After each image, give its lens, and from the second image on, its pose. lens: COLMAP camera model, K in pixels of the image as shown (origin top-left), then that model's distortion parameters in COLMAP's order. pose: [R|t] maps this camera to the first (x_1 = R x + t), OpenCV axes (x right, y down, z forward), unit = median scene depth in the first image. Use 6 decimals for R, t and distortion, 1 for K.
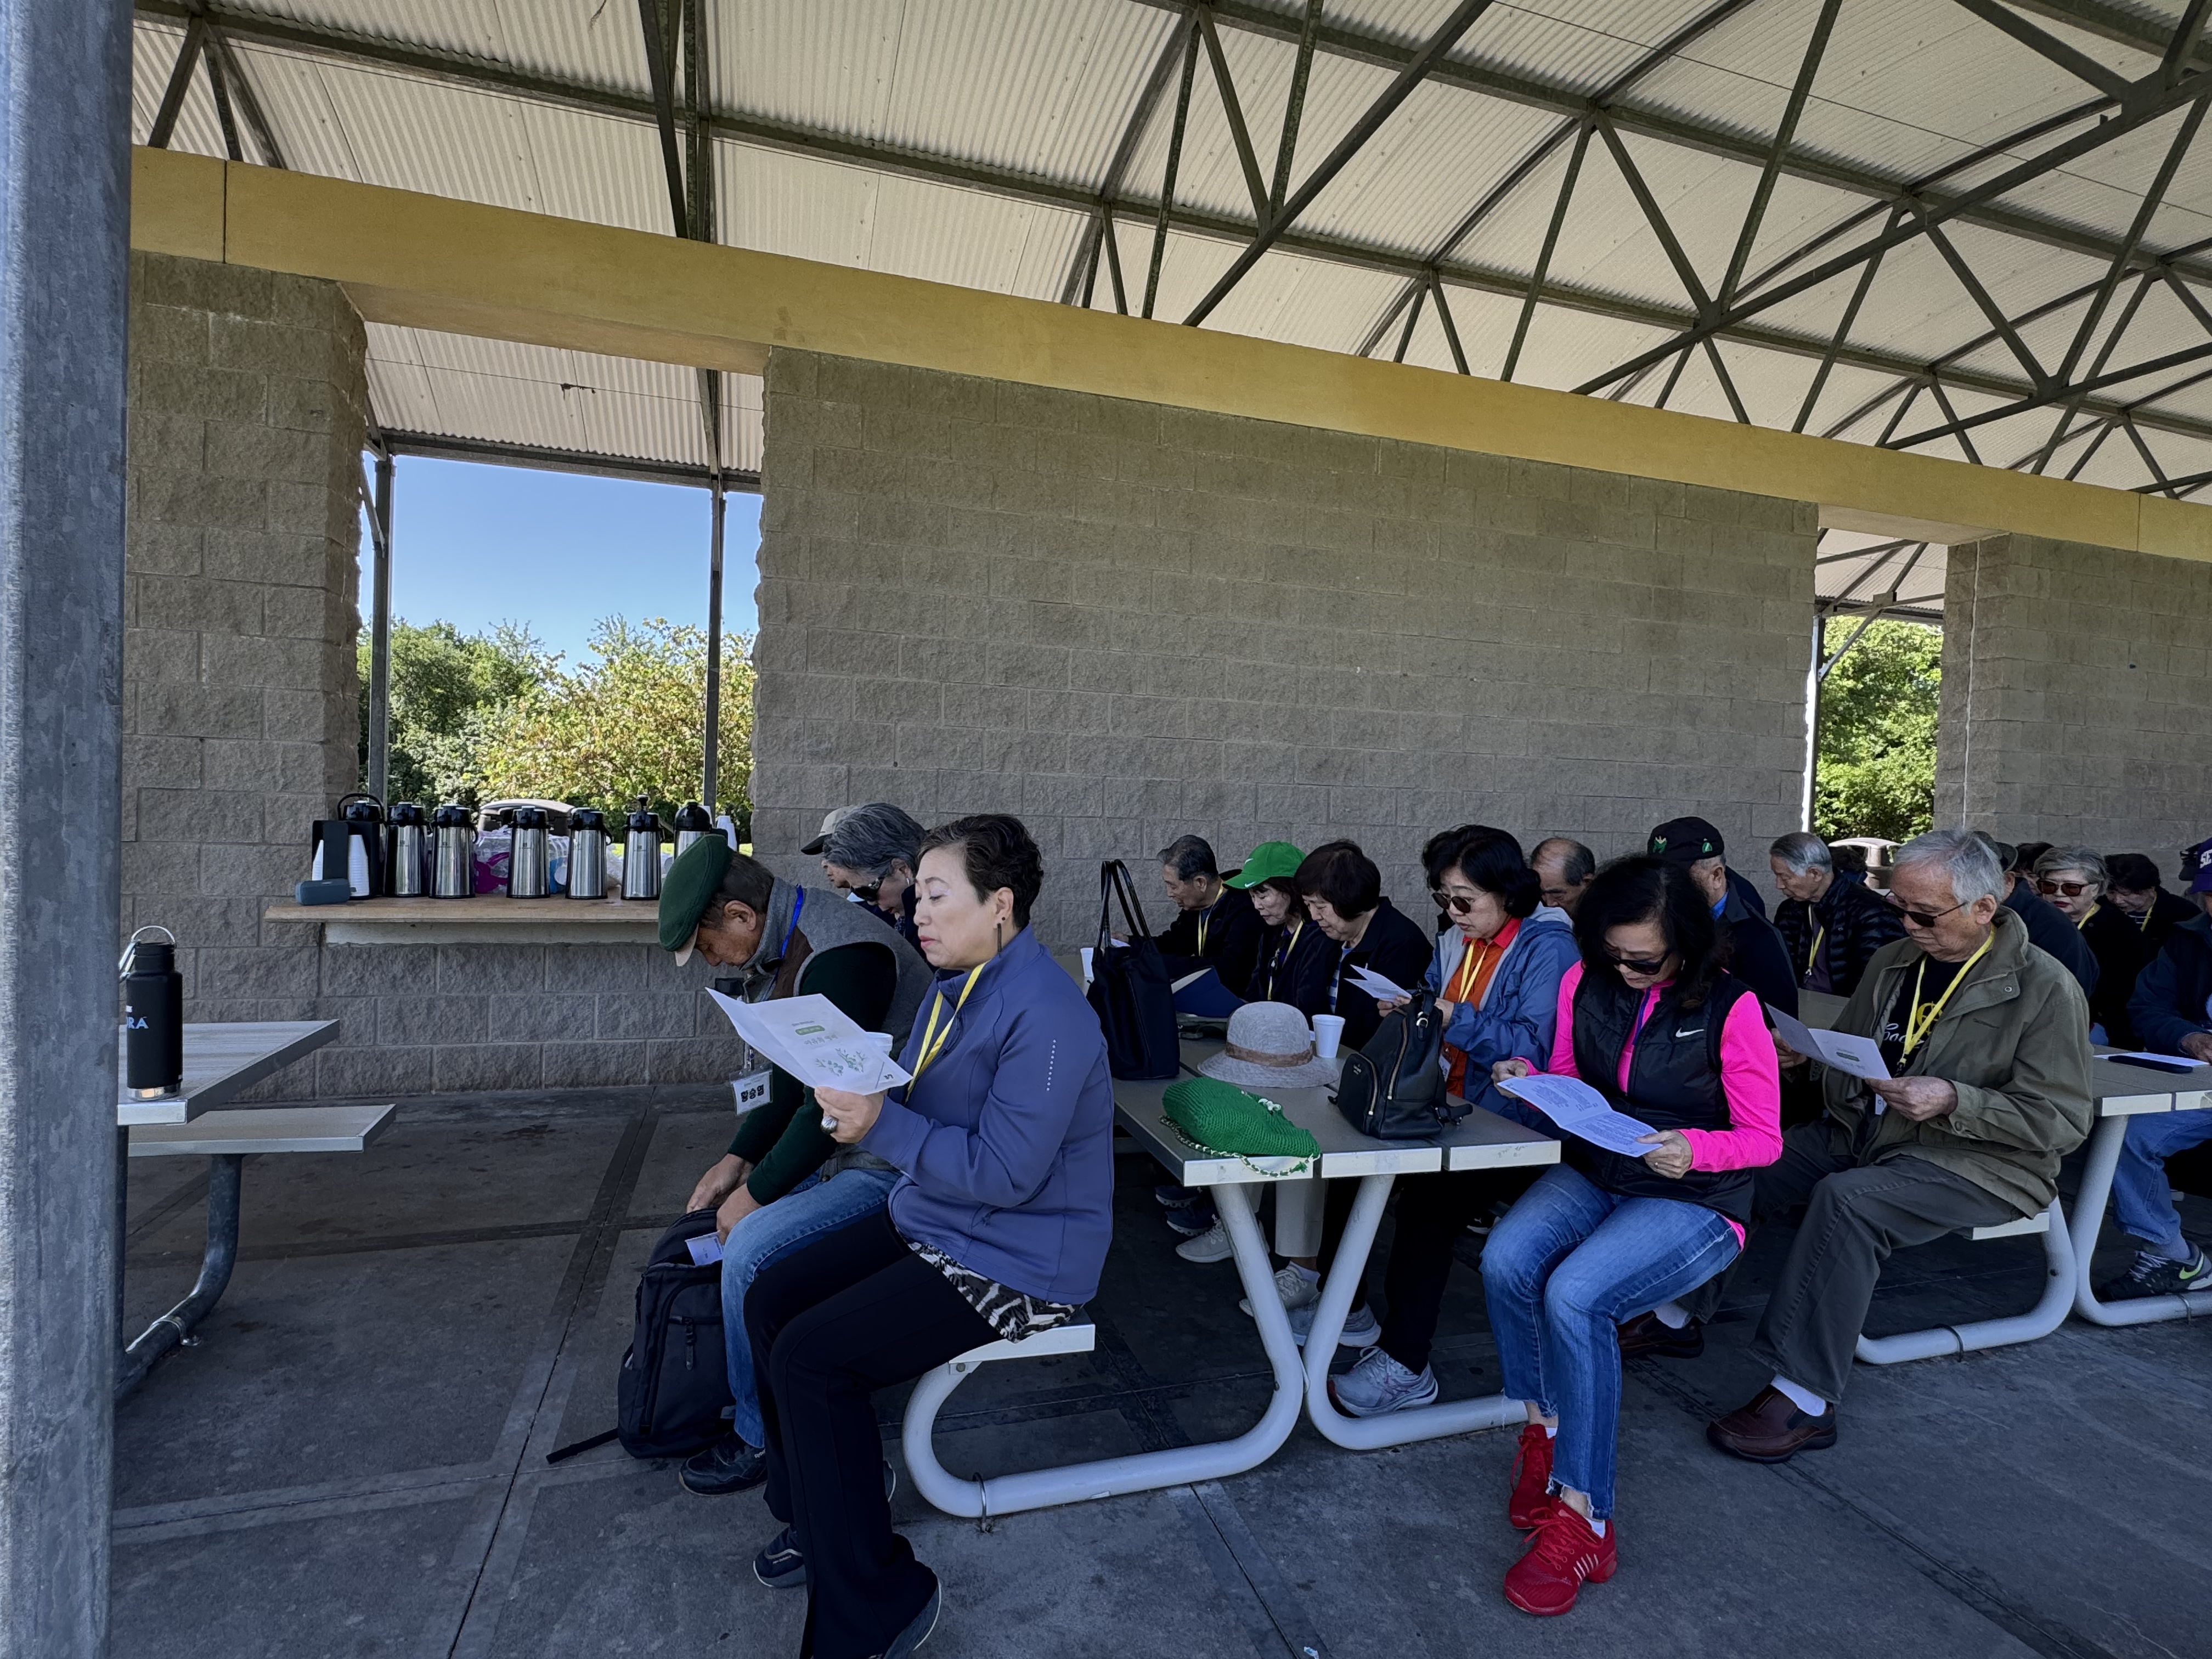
lens RADIAL K [[1106.7, 0, 1106.0], [0, 1106.7, 829.5], [0, 0, 1]] dist [-0.001322, -0.000247]
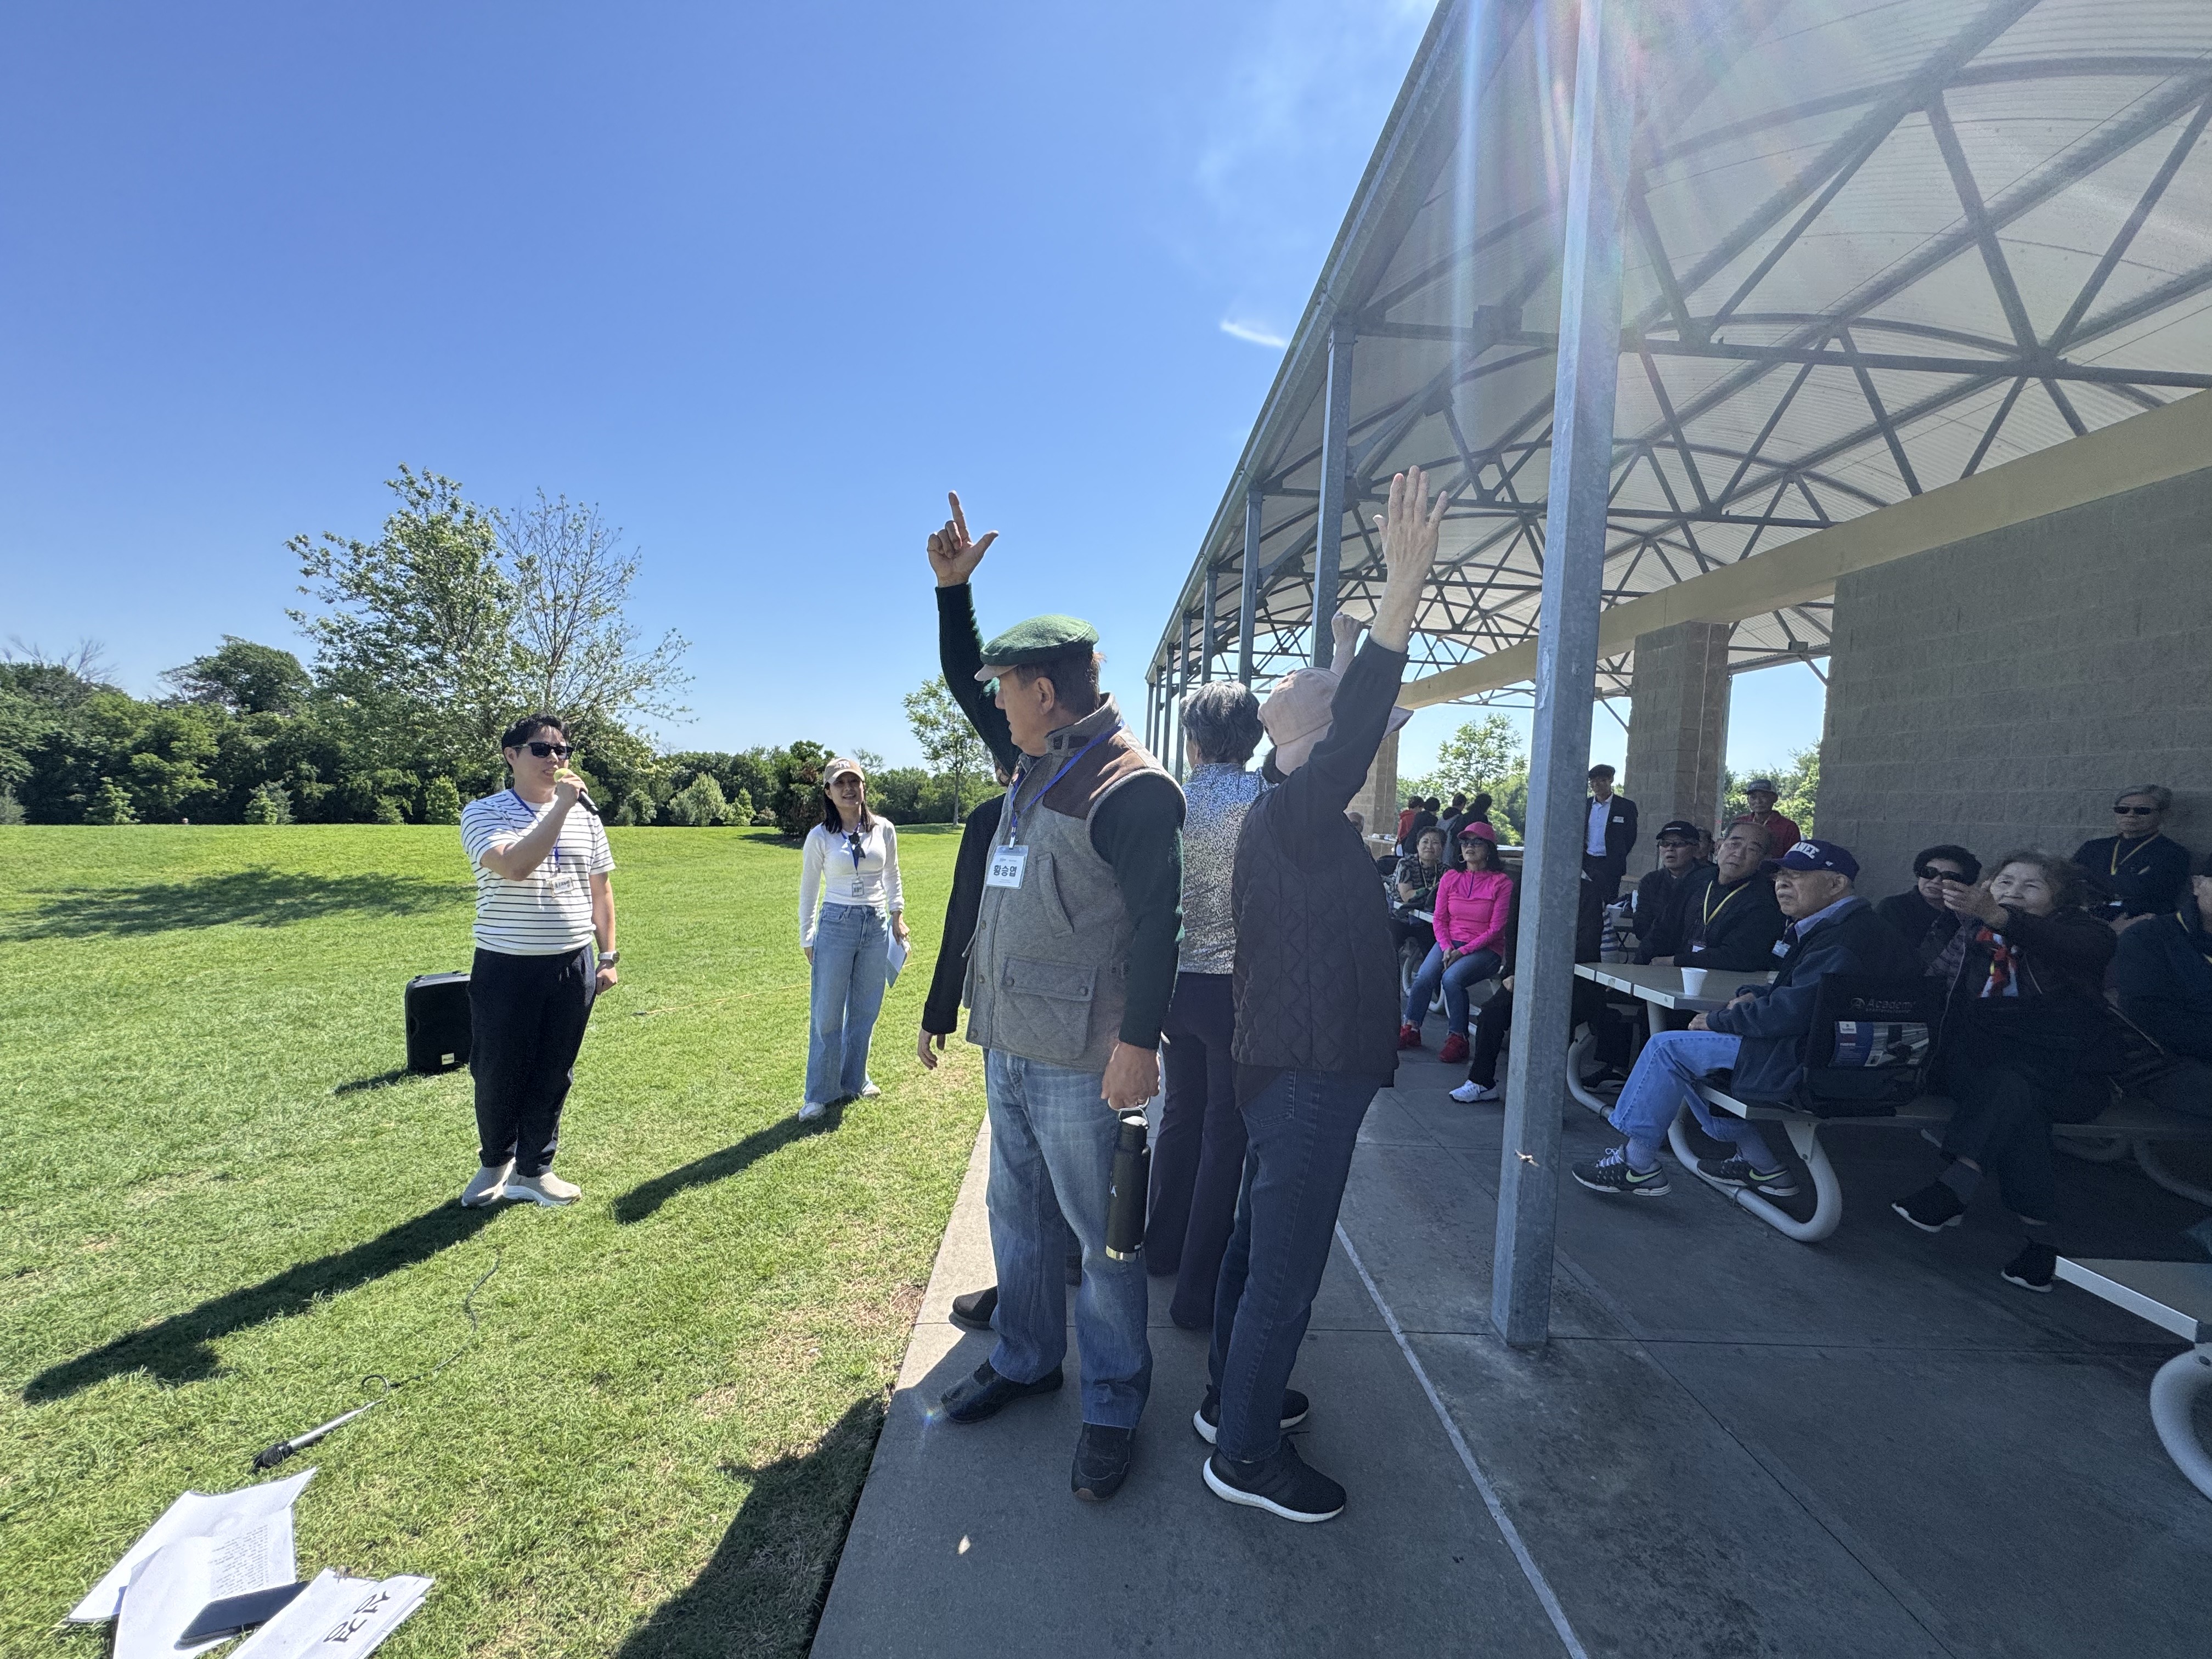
lens RADIAL K [[890.5, 0, 1106.0], [0, 890.5, 829.5], [0, 0, 1]] dist [0.000233, -0.000147]
pose [[-0.274269, -0.028723, -0.961224, 1.294149], [-0.124669, 0.992181, 0.005924, 0.081034], [0.953538, 0.121460, -0.275705, 0.340463]]
